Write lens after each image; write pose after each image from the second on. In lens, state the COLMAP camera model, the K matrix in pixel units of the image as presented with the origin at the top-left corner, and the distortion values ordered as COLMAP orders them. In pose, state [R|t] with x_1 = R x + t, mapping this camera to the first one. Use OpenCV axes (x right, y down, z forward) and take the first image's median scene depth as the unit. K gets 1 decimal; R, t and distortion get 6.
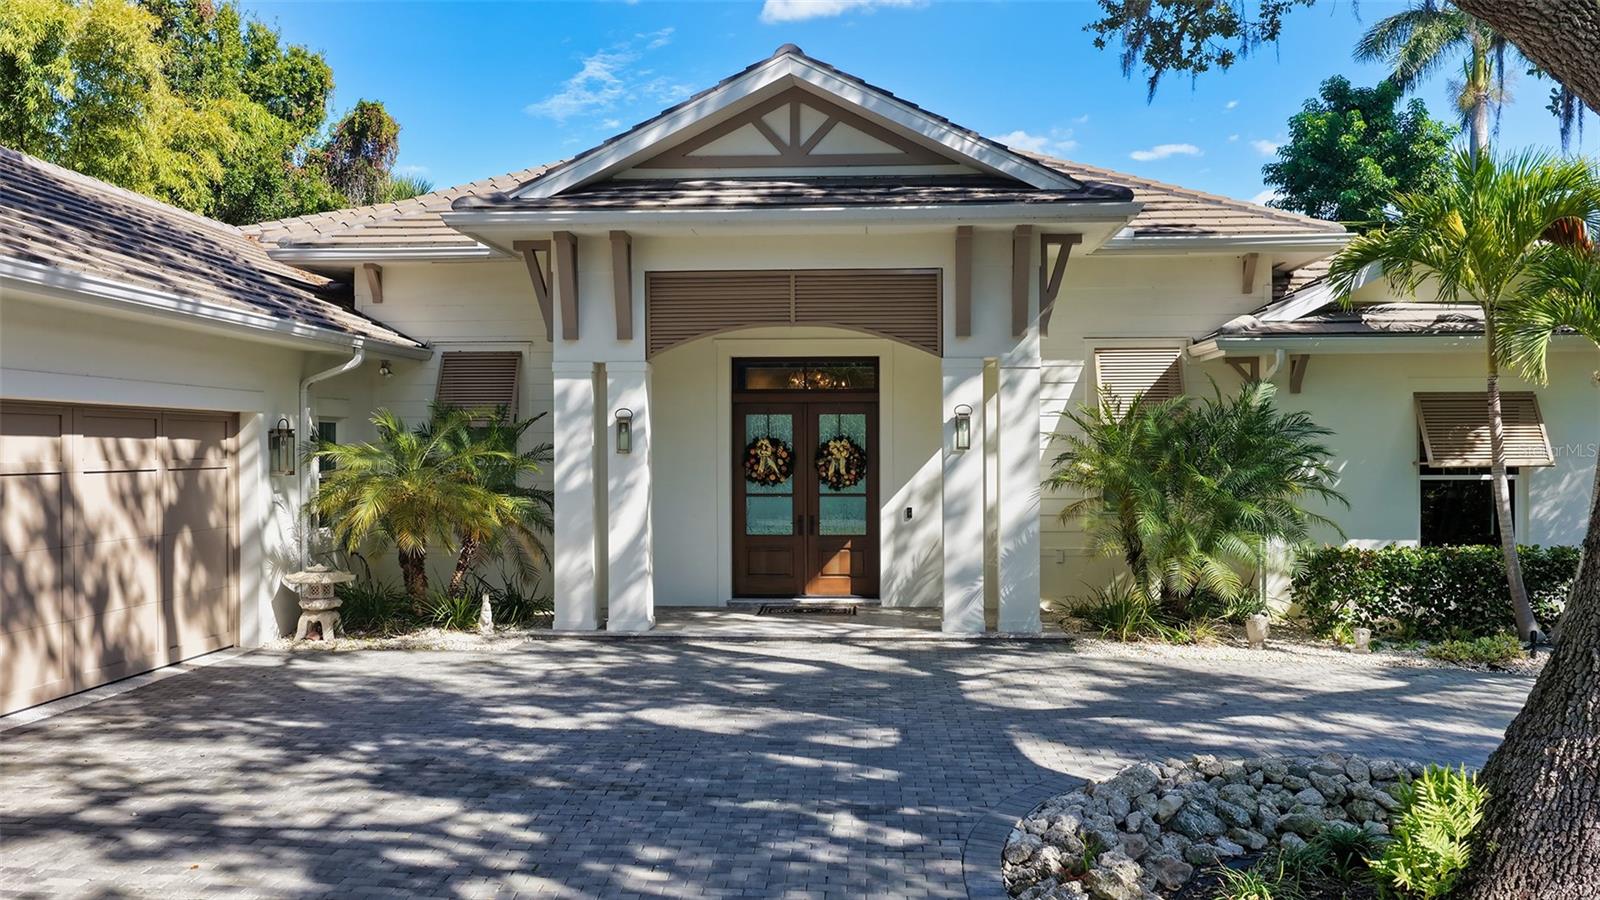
lens RADIAL K [[1402.0, 0, 810.2], [0, 1402.0, 447.0], [0, 0, 1]] dist [-0.001758, 0.003058]
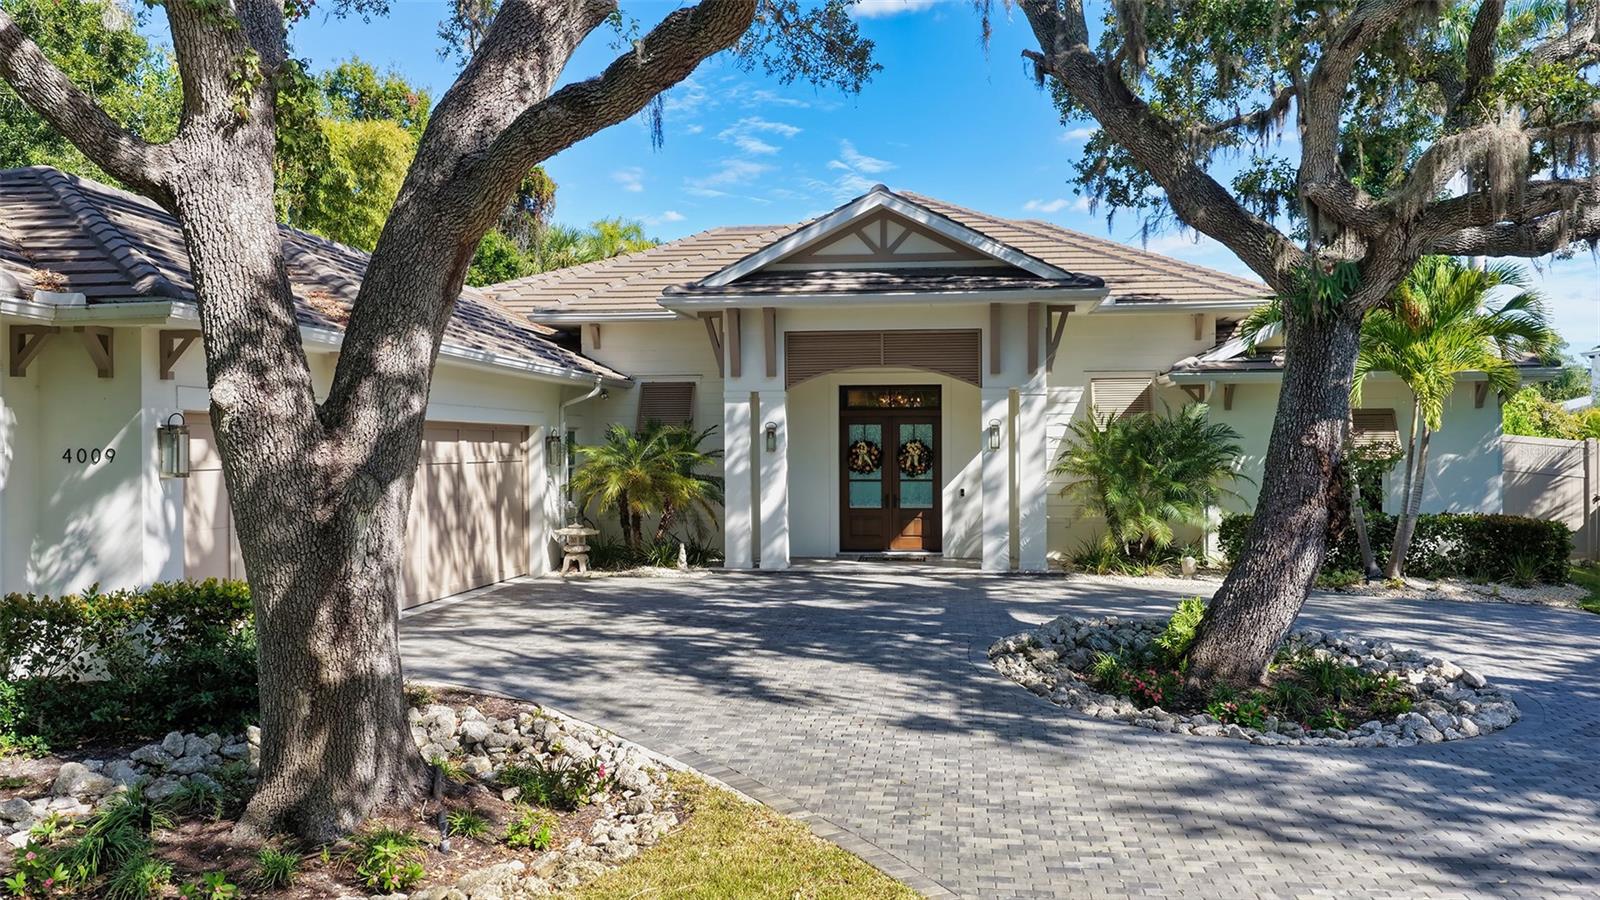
lens RADIAL K [[1402.0, 0, 802.9], [0, 1402.0, 451.8], [0, 0, 1]] dist [-0.001758, 0.003058]
pose [[0.997968, -0.000835, -0.063706, -0.001514], [0.001078, 0.999992, 0.003785, -0.000720], [0.063702, -0.003846, 0.997962, -0.523238]]
